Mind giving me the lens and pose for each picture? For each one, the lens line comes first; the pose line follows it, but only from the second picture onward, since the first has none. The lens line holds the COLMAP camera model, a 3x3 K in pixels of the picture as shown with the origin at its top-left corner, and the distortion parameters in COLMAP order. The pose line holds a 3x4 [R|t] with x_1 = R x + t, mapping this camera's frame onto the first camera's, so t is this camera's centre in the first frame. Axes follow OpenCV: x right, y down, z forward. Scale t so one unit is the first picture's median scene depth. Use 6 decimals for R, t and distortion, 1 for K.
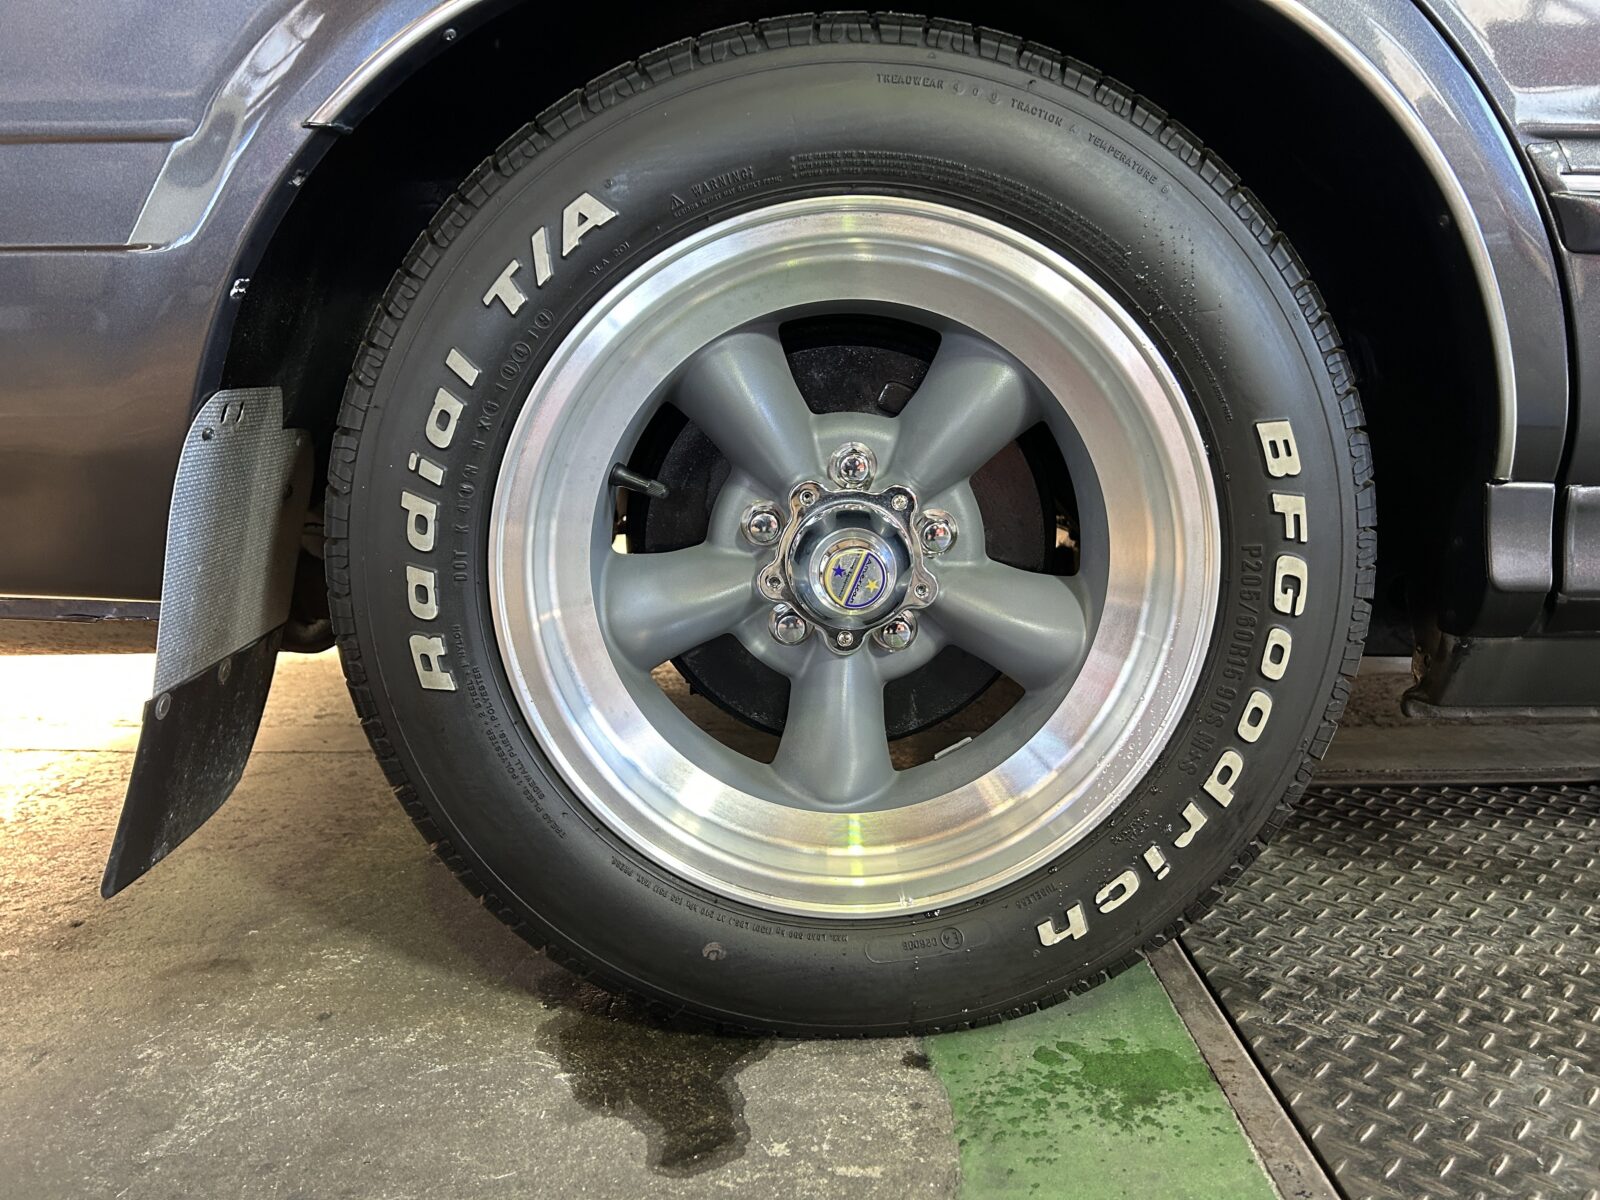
lens RADIAL K [[1211.4, 0, 797.6], [0, 1211.4, 591.5], [0, 0, 1]] dist [0.055695, -0.065724]
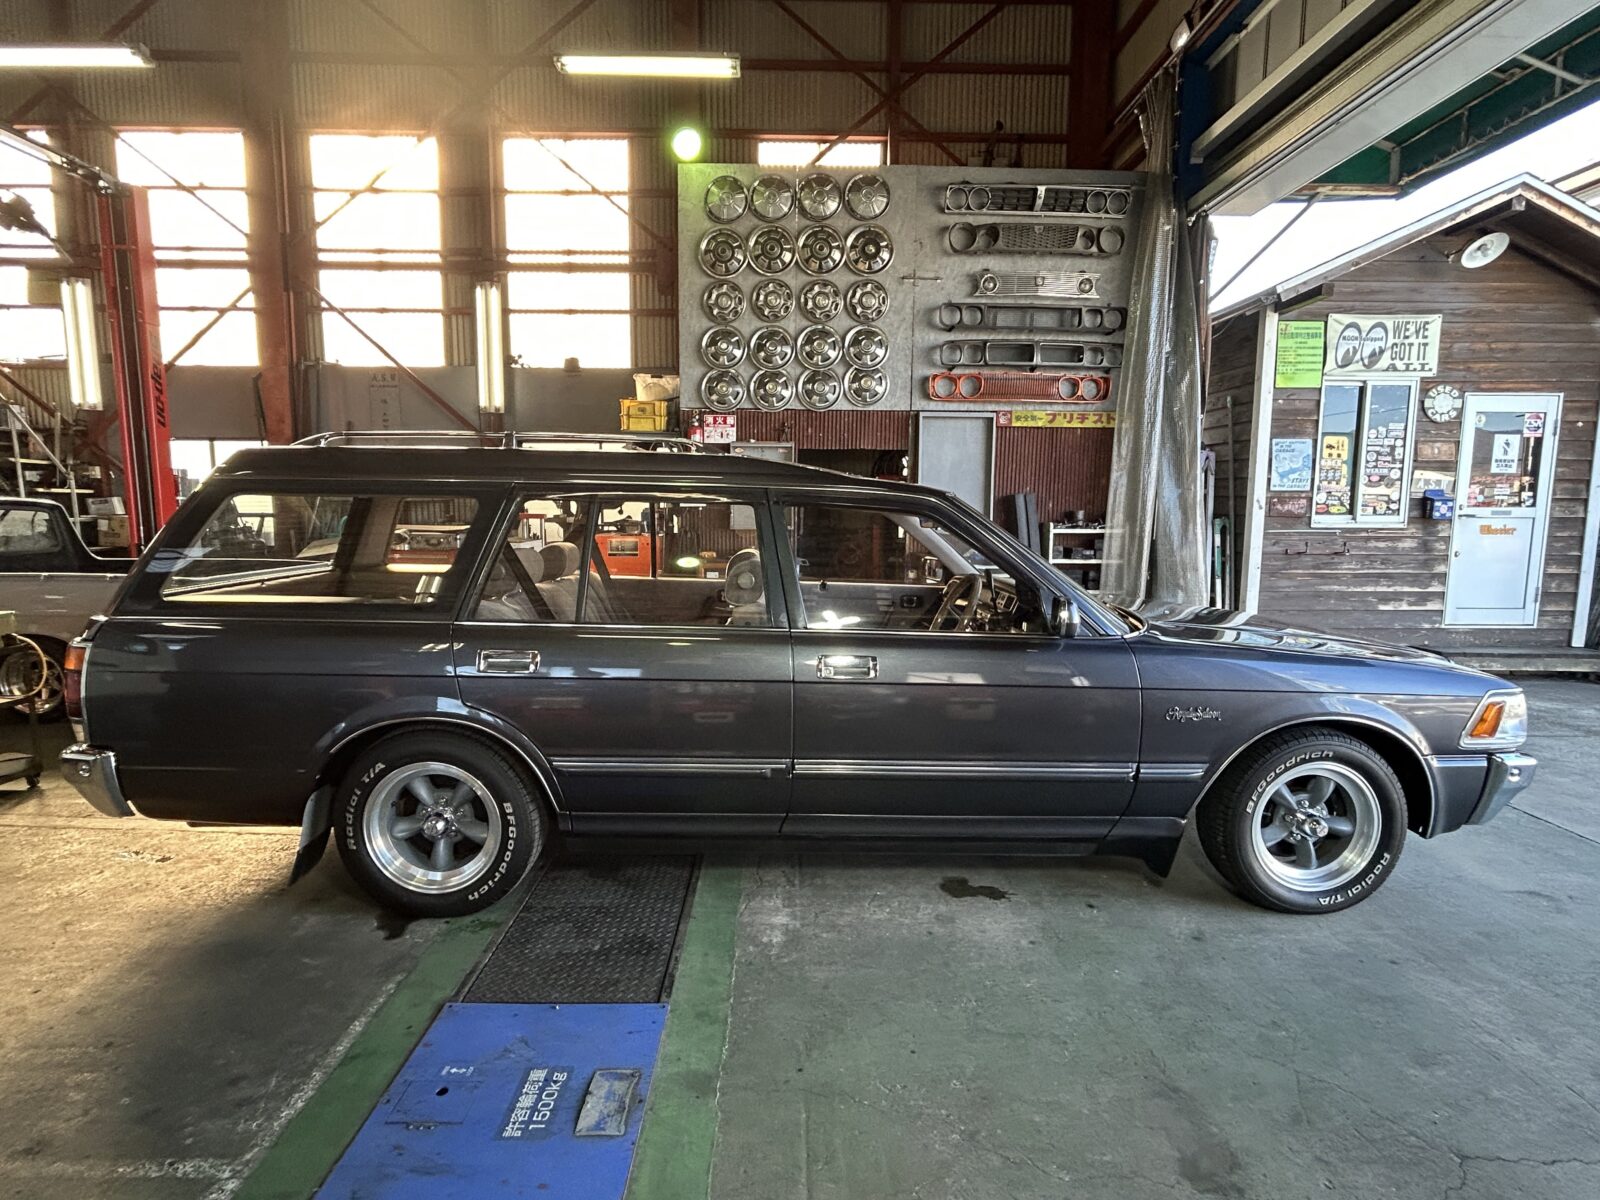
lens RADIAL K [[826.8, 0, 812.0], [0, 826.8, 589.3], [0, 0, 1]] dist [-0.005158, 0.003502]
pose [[0.999636, 0.020014, 0.018066, 1.577511], [-0.018864, 0.997915, -0.061719, -0.843656], [-0.019264, 0.061356, 0.997930, -2.632855]]
